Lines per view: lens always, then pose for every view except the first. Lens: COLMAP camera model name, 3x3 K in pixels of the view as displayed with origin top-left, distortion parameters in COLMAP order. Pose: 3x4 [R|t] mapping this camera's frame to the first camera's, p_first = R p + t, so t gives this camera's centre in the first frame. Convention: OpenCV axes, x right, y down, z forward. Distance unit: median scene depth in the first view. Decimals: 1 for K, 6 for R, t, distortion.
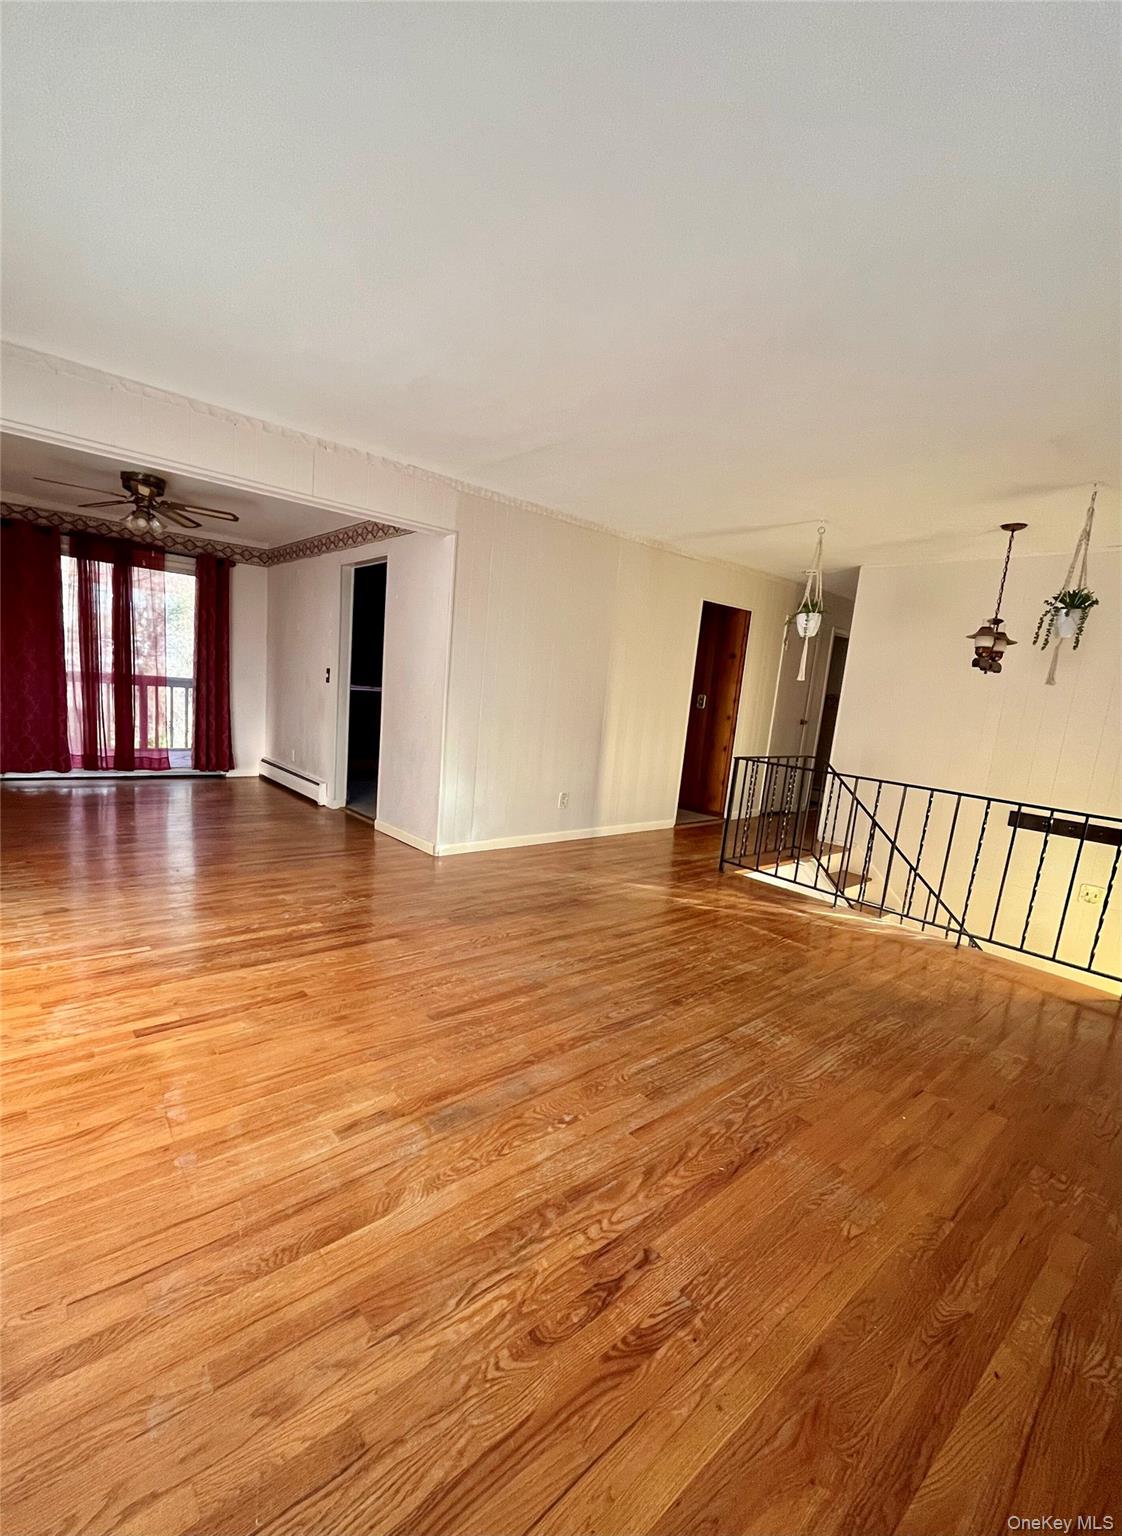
lens RADIAL K [[659.0, 0, 529.4], [0, 659.0, 798.0], [0, 0, 1]] dist [-0.001661, -0.000135]
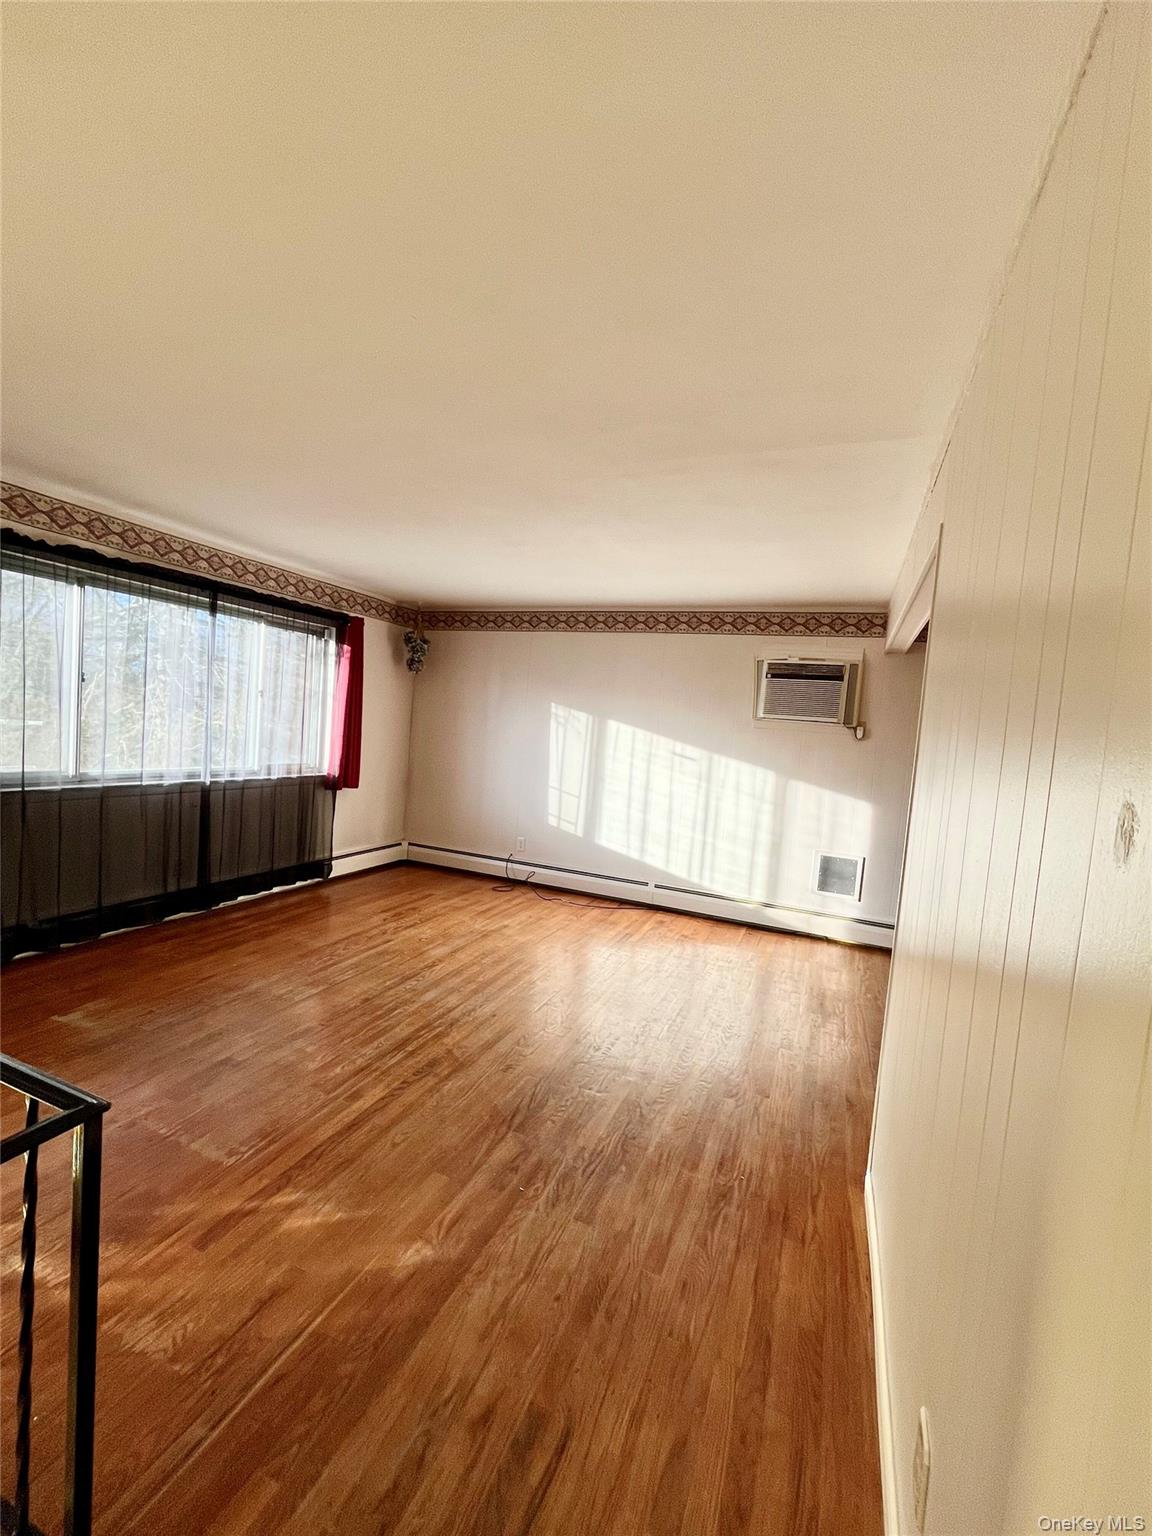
lens RADIAL K [[636.9, 0, 569.1], [0, 636.9, 773.7], [0, 0, 1]] dist [-0.001383, -0.000166]
pose [[-0.875431, -0.112595, -0.470046, 0.338972], [-0.226463, 0.954690, 0.193087, -0.273291], [0.427007, 0.275482, -0.861263, 1.412763]]
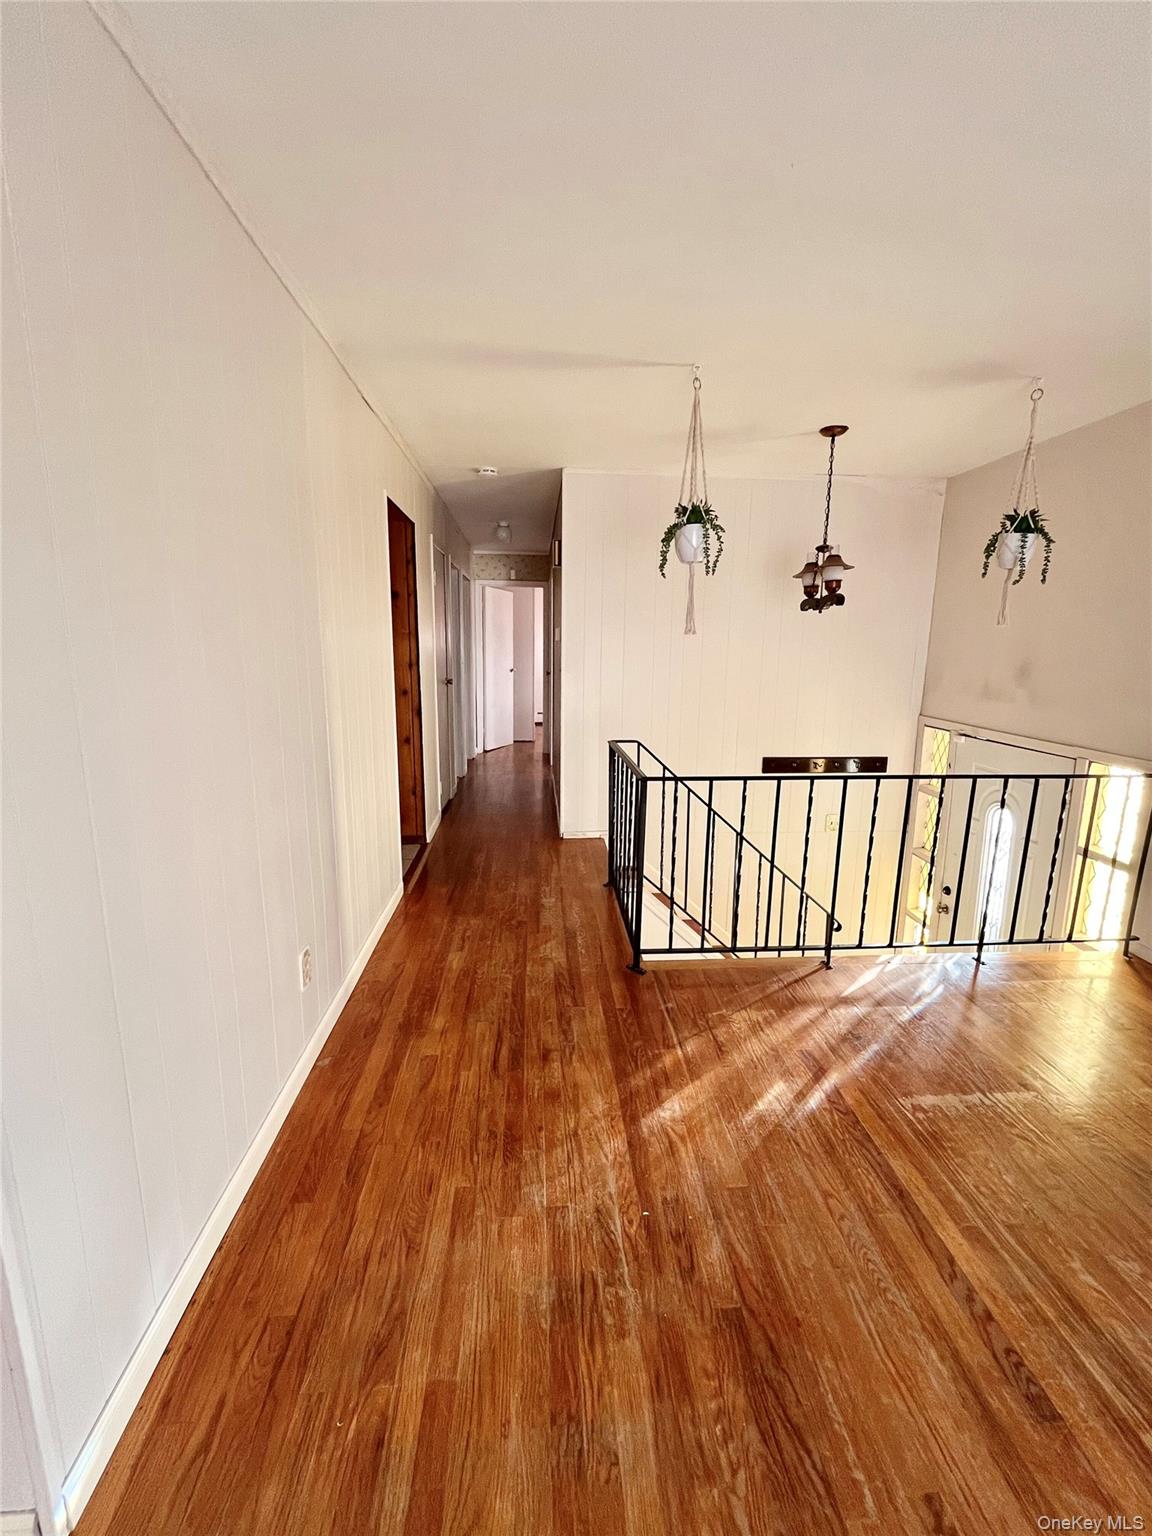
lens RADIAL K [[639.5, 0, 578.9], [0, 639.5, 763.9], [0, 0, 1]] dist [-0.001107, 0.000066]
pose [[0.577182, -0.224765, 0.785074, -0.171329], [0.182537, 0.972561, 0.144242, -0.191106], [-0.795953, 0.060051, 0.602373, 0.834950]]
